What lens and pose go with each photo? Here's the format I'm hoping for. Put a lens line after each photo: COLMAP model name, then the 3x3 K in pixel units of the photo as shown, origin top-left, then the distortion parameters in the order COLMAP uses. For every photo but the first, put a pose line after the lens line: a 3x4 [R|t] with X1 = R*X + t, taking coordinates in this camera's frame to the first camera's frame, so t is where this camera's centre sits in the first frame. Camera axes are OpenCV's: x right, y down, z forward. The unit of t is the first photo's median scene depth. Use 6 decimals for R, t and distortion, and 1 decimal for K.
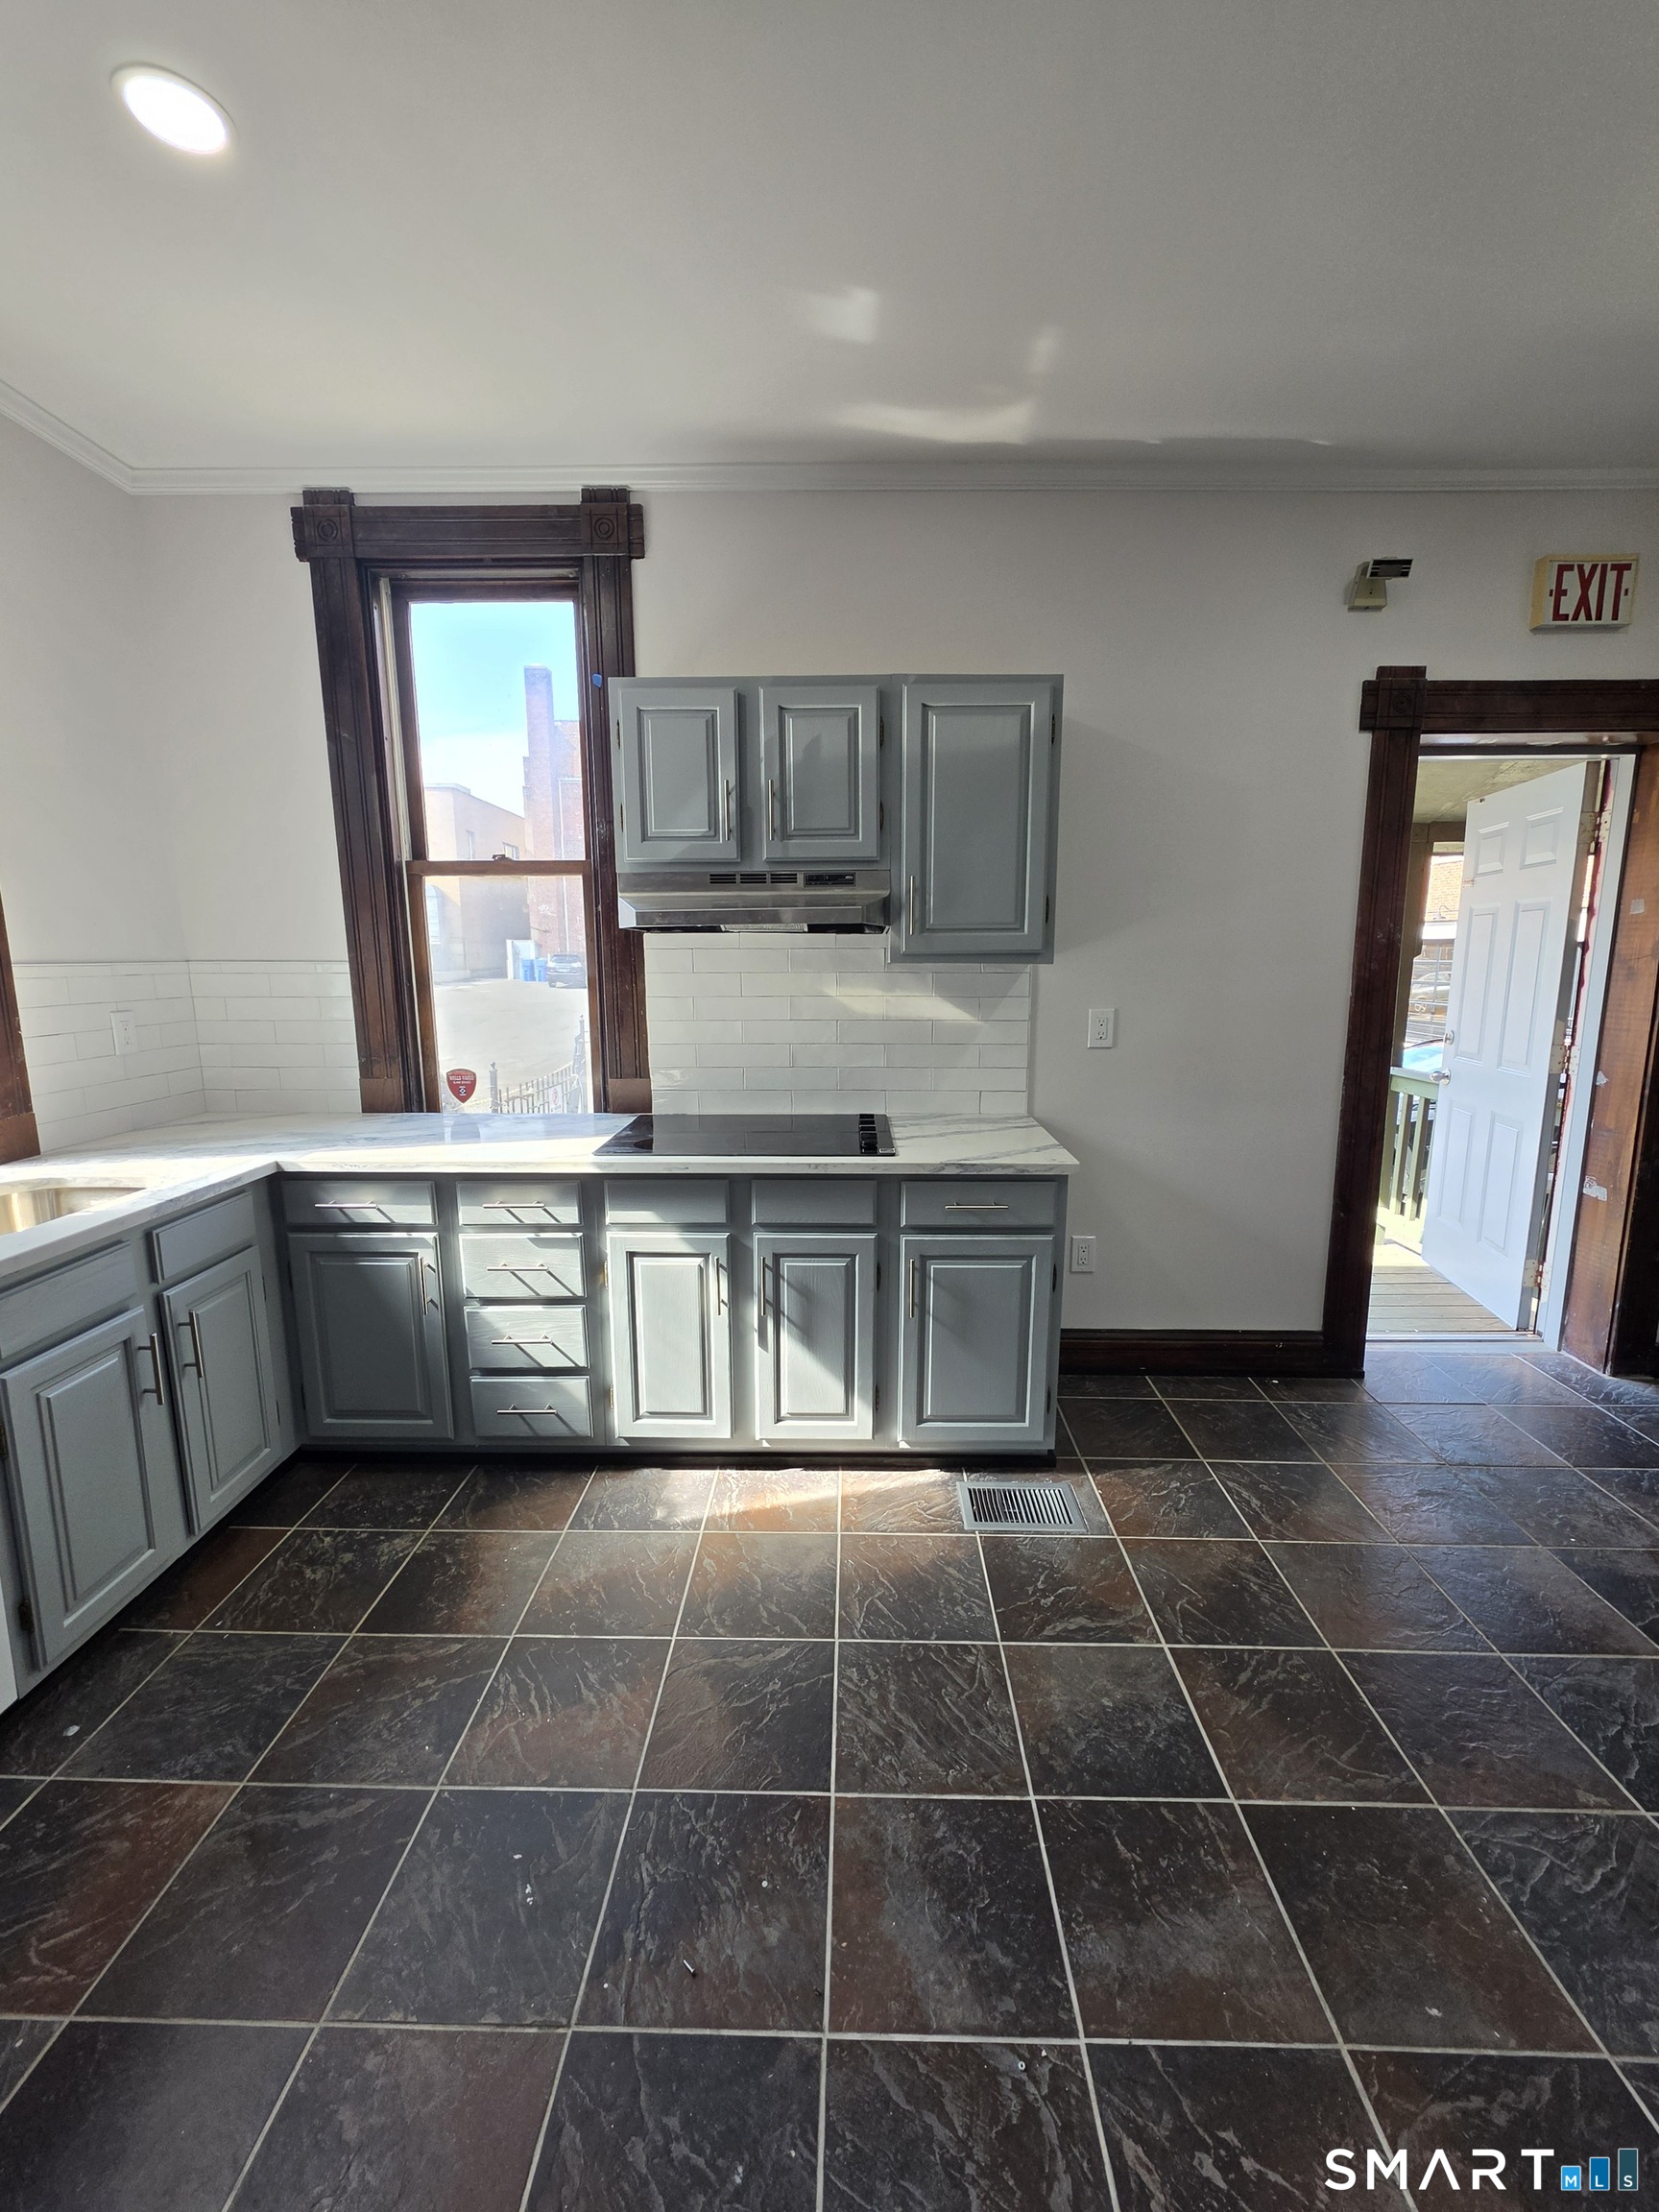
lens RADIAL K [[882.1, 0, 837.2], [0, 882.1, 1097.3], [0, 0, 1]] dist [-0.001903, 0.000484]
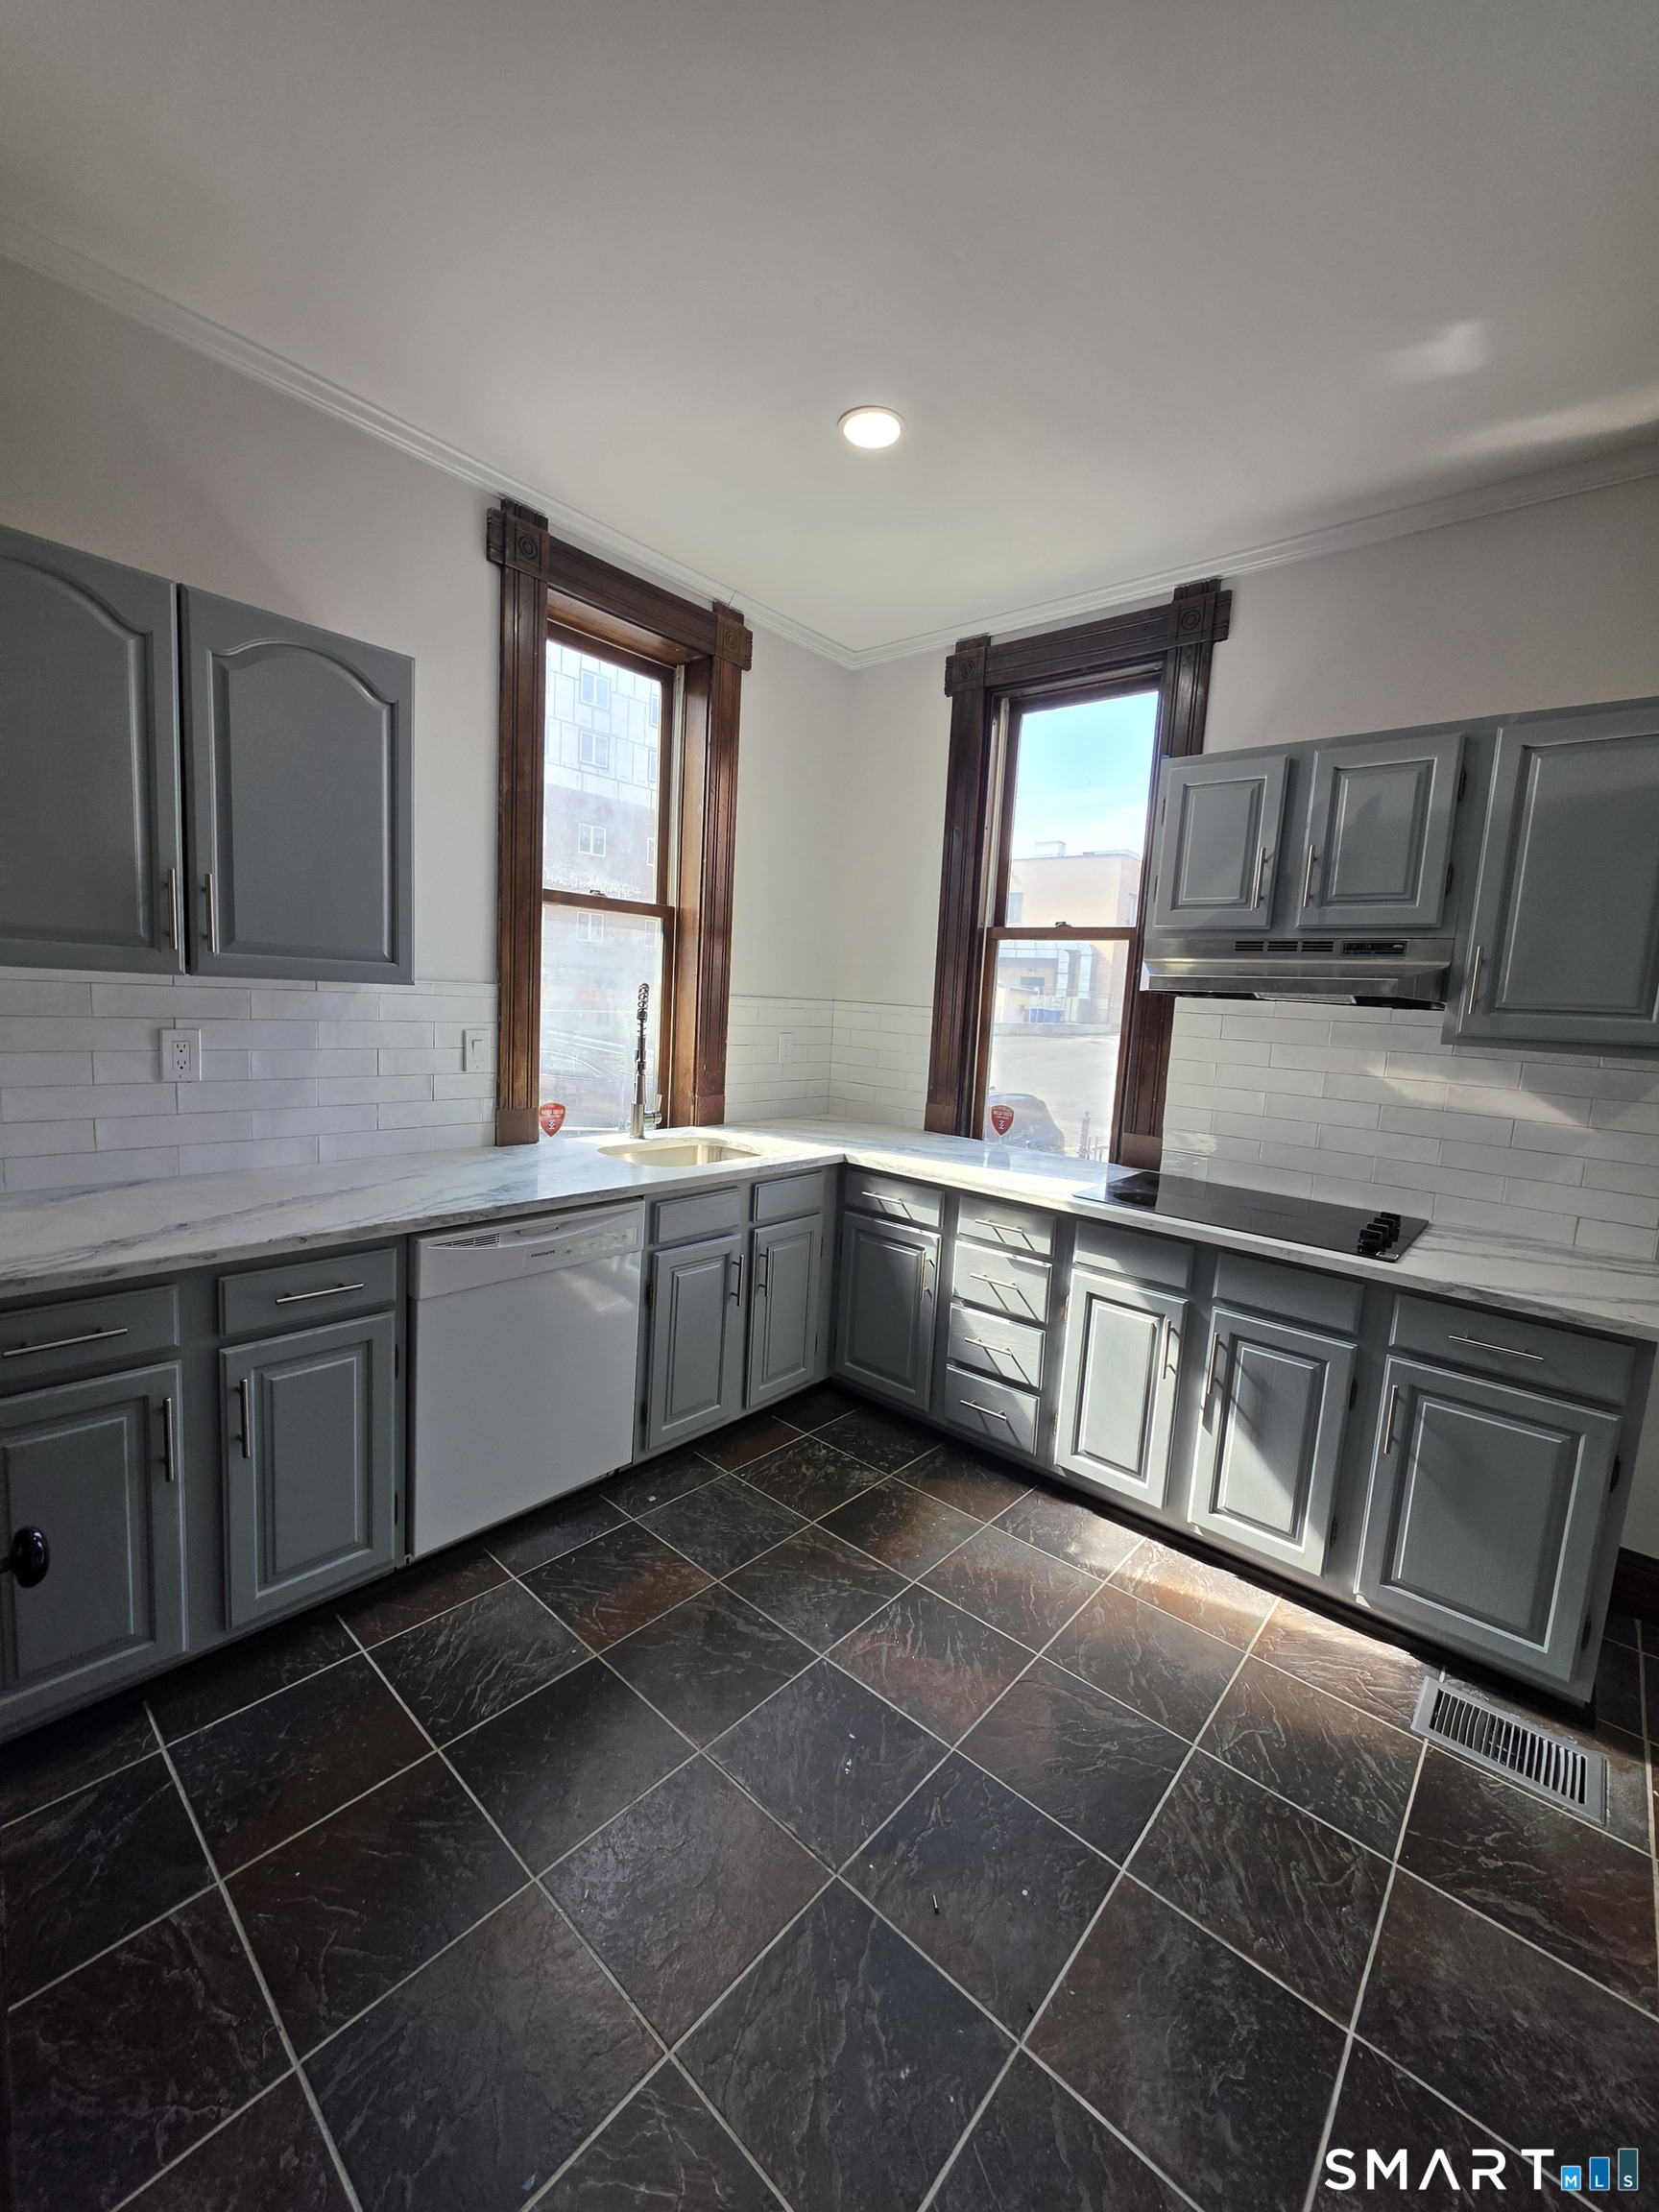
lens RADIAL K [[883.0, 0, 843.0], [0, 883.0, 1099.9], [0, 0, 1]] dist [-0.001440, 0.000170]
pose [[0.767158, 0.122586, -0.629636, 0.176457], [-0.162106, 0.986759, -0.005398, 0.000554], [0.620637, 0.106209, 0.776871, -0.030959]]
